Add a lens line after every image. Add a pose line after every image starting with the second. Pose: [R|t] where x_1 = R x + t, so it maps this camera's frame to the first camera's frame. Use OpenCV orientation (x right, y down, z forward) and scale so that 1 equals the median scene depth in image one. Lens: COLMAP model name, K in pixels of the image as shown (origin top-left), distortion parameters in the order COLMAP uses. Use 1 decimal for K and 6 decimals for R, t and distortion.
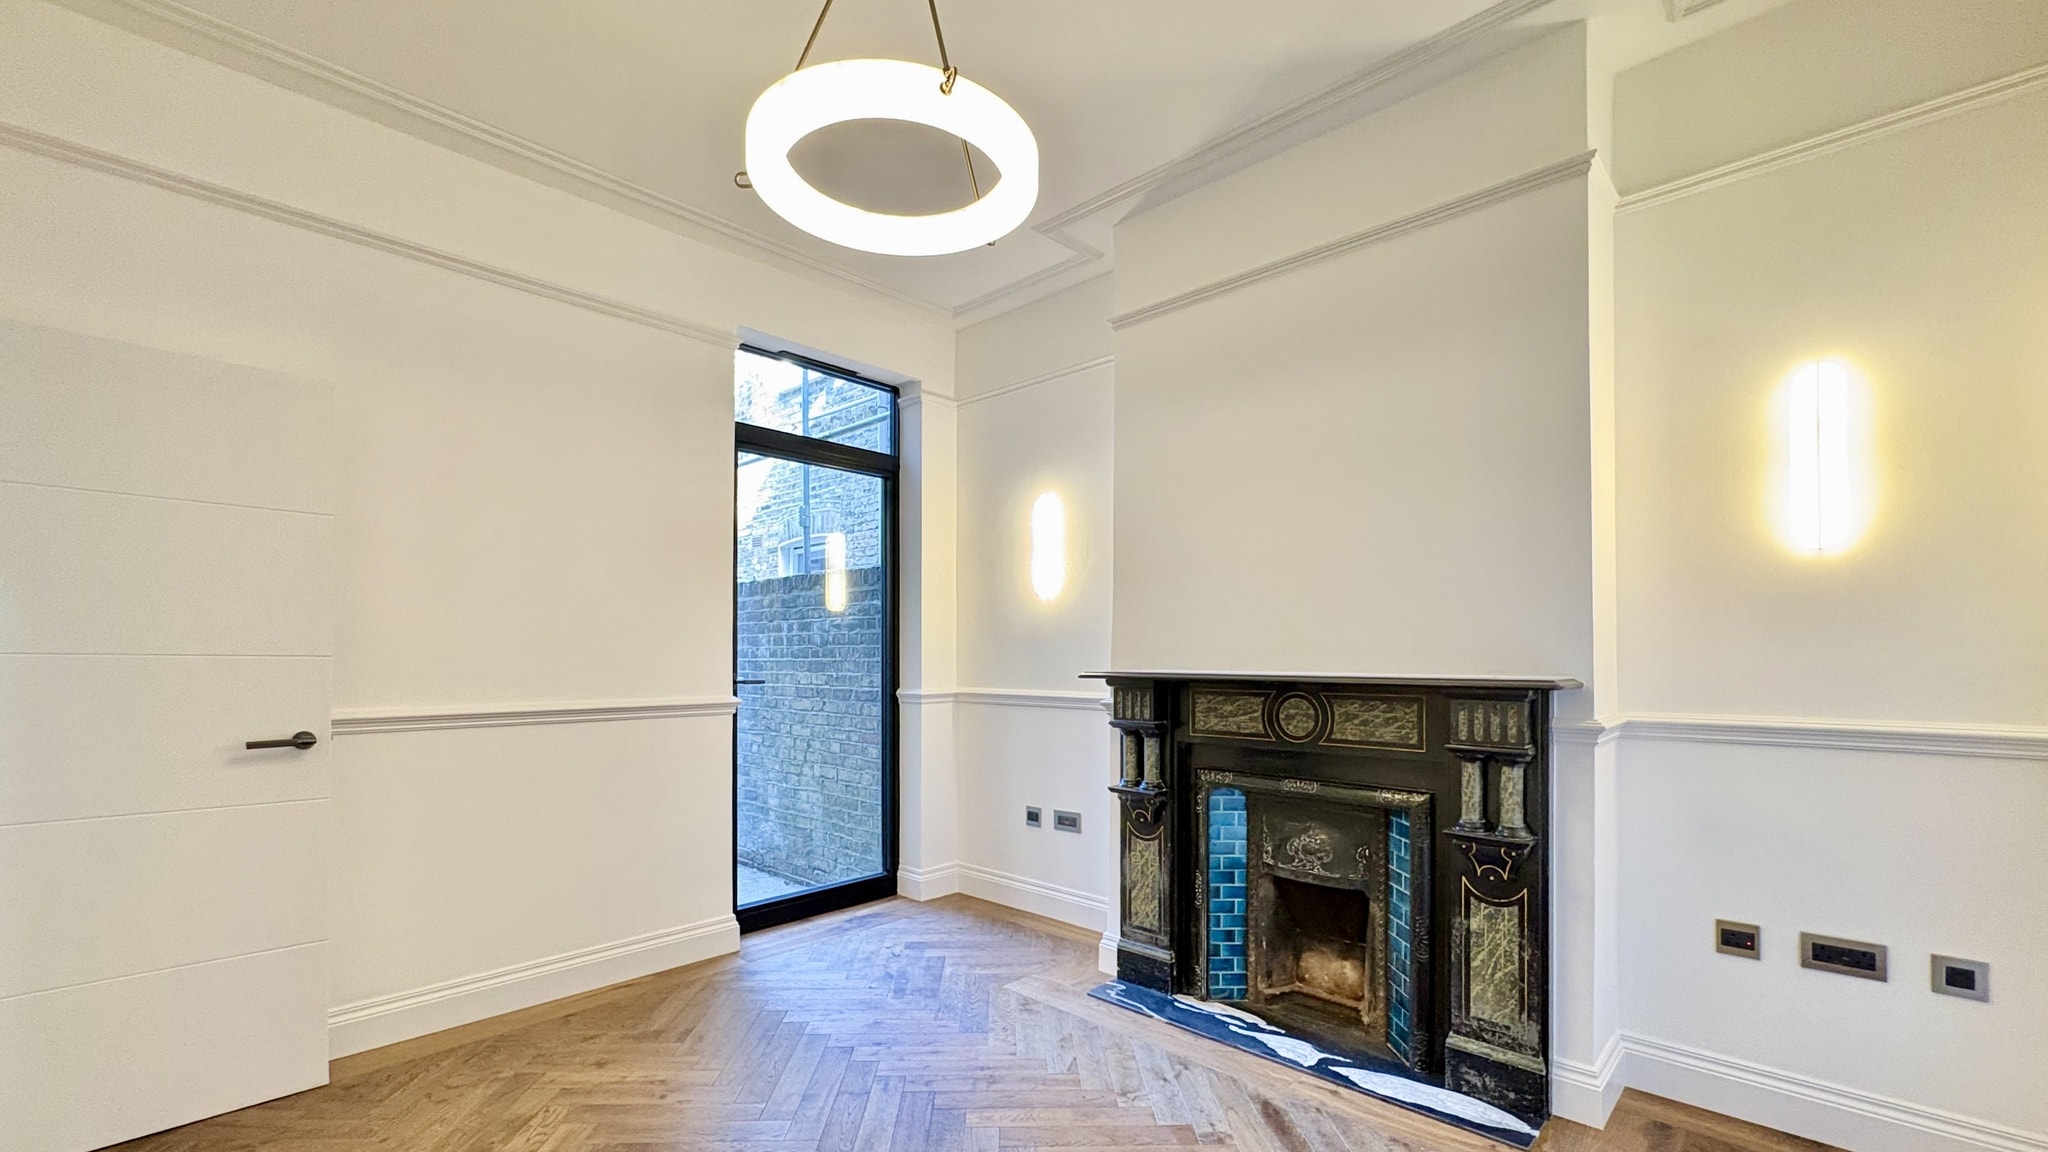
lens RADIAL K [[833.1, 0, 1022.8], [0, 833.1, 653.0], [0, 0, 1]] dist [0.001699, -0.000723]
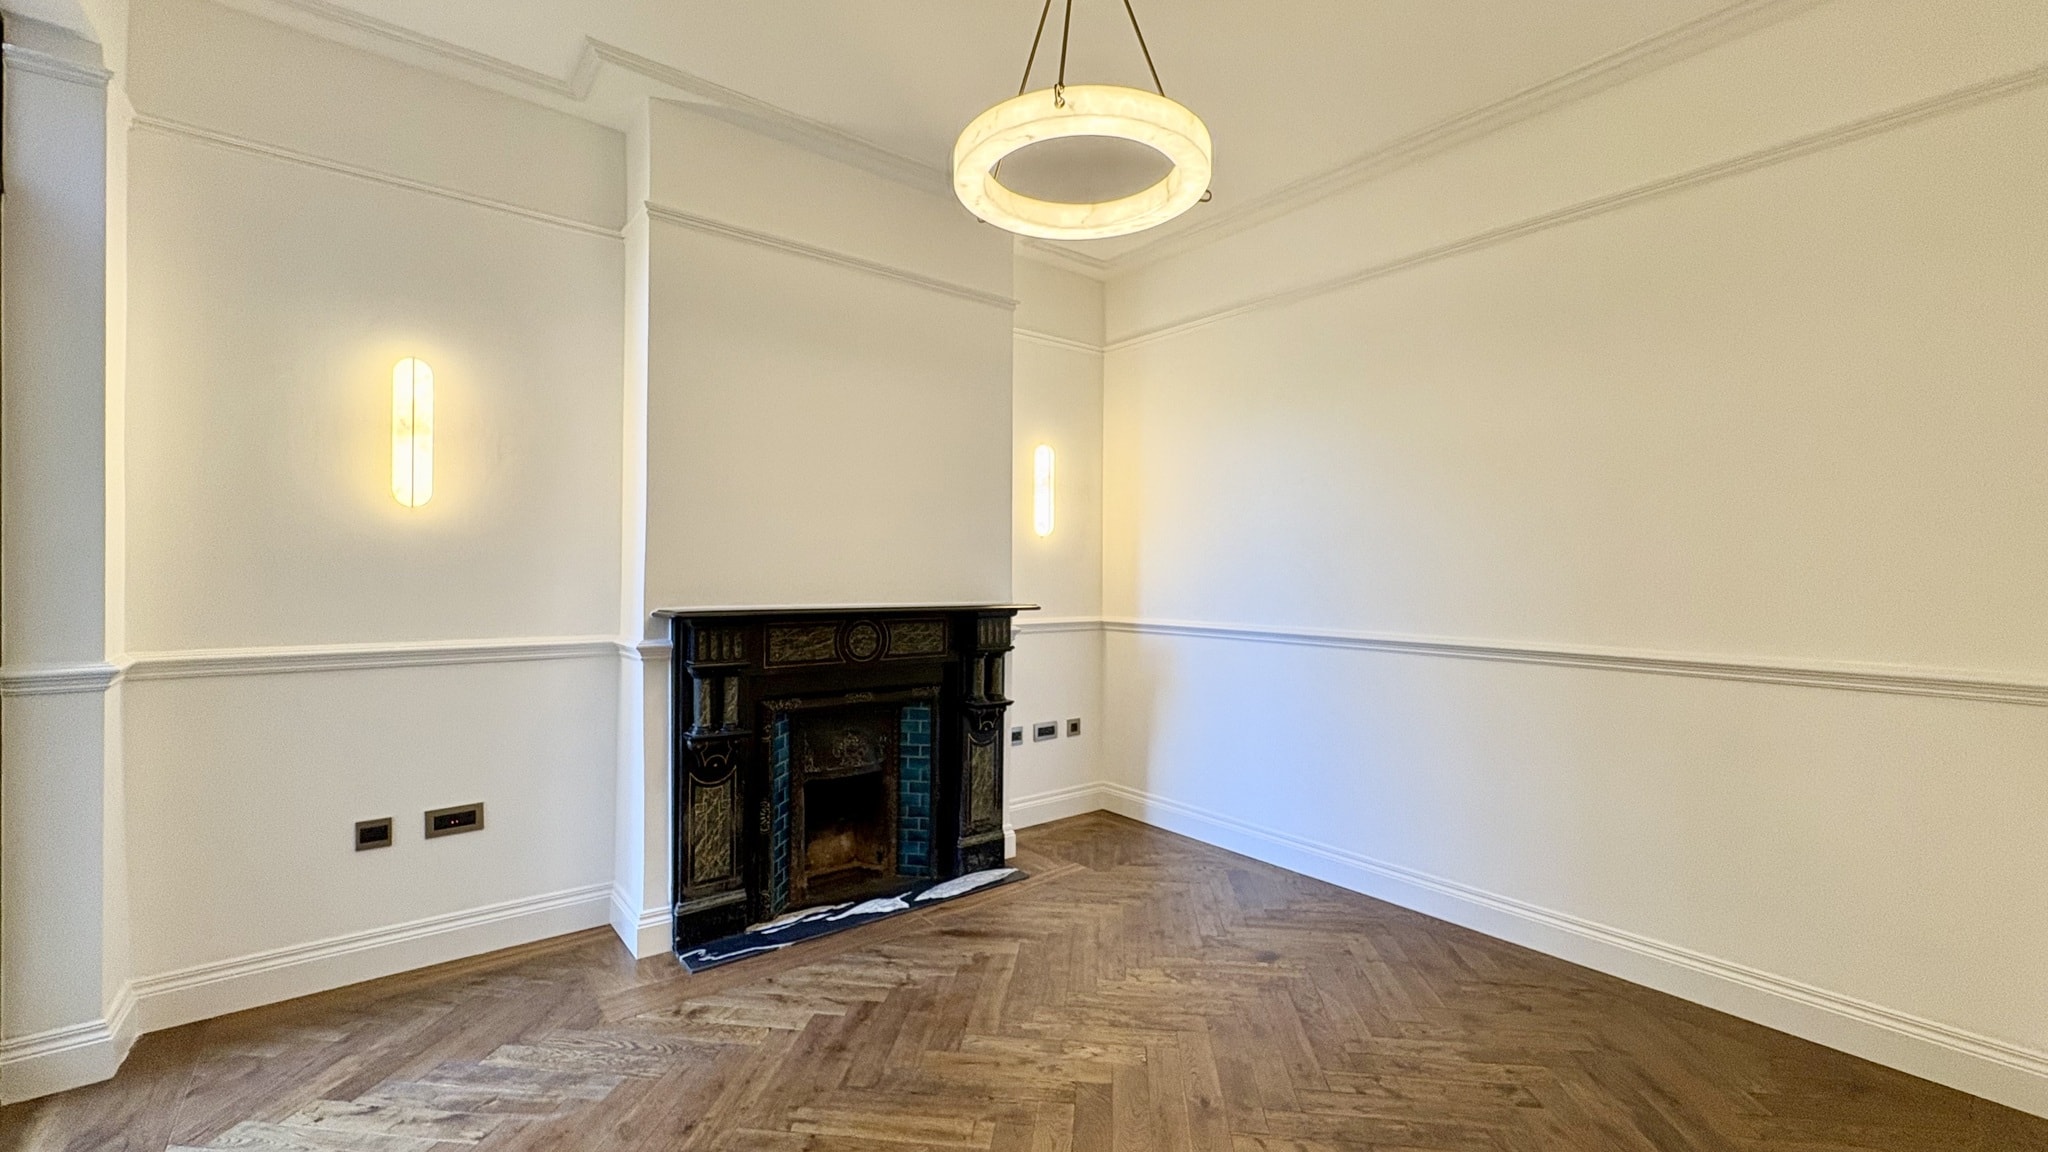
lens RADIAL K [[833.1, 0, 1026.4], [0, 833.1, 576.3], [0, 0, 1]] dist [0.001699, -0.000723]
pose [[0.138775, -0.006564, 0.990302, -0.800647], [-0.015706, 0.999838, 0.008829, -0.030348], [-0.990199, -0.016779, 0.138649, 0.563576]]
